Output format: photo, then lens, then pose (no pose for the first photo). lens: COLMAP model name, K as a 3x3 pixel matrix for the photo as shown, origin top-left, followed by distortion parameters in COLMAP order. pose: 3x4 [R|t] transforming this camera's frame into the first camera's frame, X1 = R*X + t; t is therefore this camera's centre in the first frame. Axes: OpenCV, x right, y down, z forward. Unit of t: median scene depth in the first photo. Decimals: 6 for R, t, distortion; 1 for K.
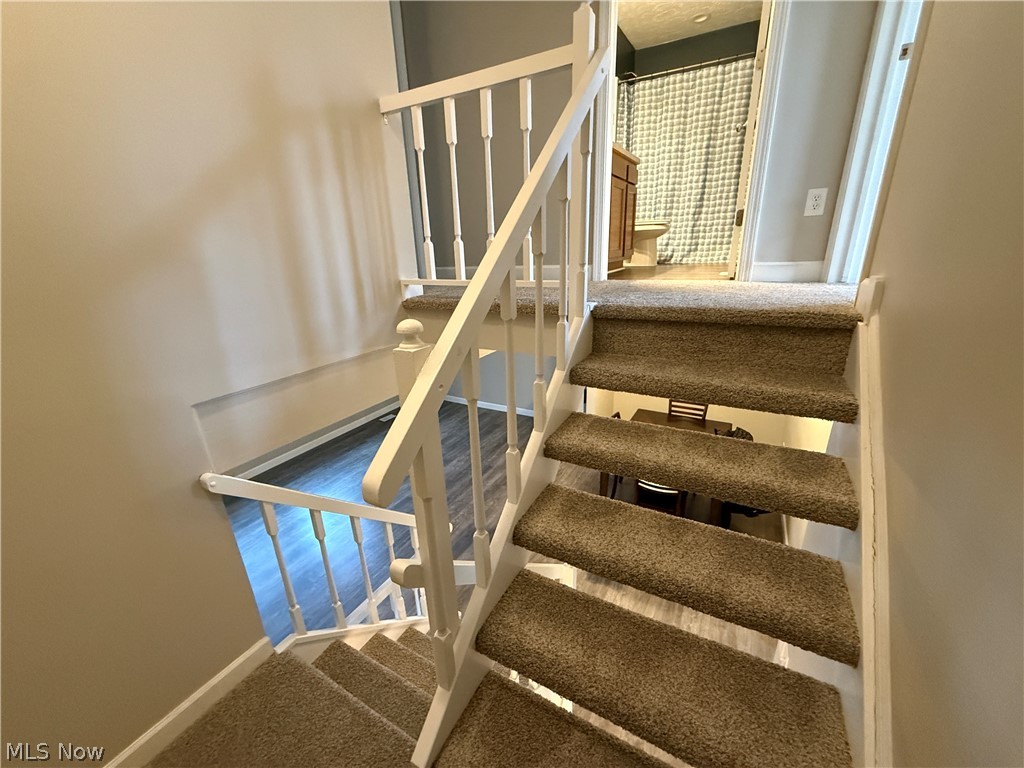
lens RADIAL K [[409.2, 0, 512.0], [0, 409.2, 384.1], [0, 0, 1]] dist [0.000629, 0.000855]
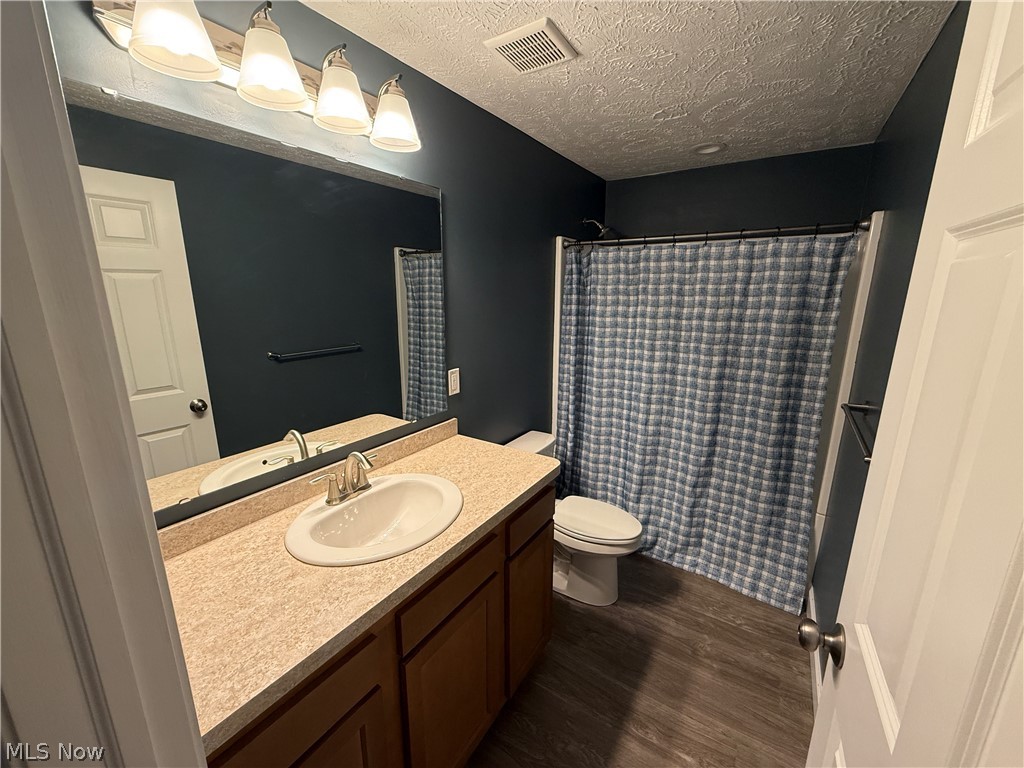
lens RADIAL K [[409.2, 0, 511.9], [0, 409.2, 382.5], [0, 0, 1]] dist [0.000629, 0.000855]
pose [[0.996993, 0.050070, -0.059148, 0.236262], [-0.055477, 0.994061, -0.093623, -0.496272], [0.054109, 0.096623, 0.993849, 0.451006]]
